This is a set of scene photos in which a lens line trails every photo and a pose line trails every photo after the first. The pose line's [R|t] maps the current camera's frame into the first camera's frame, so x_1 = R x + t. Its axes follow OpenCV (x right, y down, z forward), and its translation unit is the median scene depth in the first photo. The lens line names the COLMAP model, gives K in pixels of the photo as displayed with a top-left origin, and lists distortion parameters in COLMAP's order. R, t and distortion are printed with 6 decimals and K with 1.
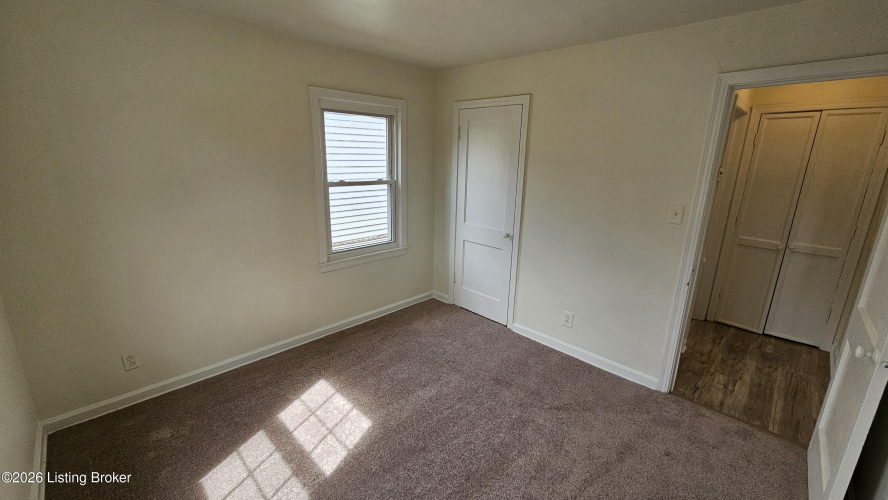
lens RADIAL K [[363.2, 0, 441.7], [0, 363.2, 247.6], [0, 0, 1]] dist [0.000631, -0.000102]
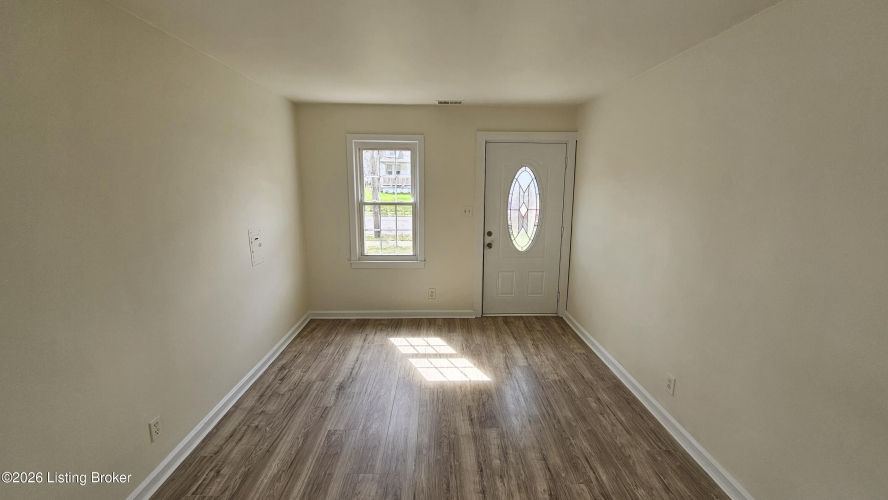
lens RADIAL K [[363.2, 0, 445.1], [0, 363.2, 247.6], [0, 0, 1]] dist [0.000631, -0.000102]
pose [[-0.698787, 0.099360, -0.708396, 0.448448], [-0.203699, 0.921666, 0.330209, -0.312275], [0.685714, 0.375045, -0.623809, 1.243394]]
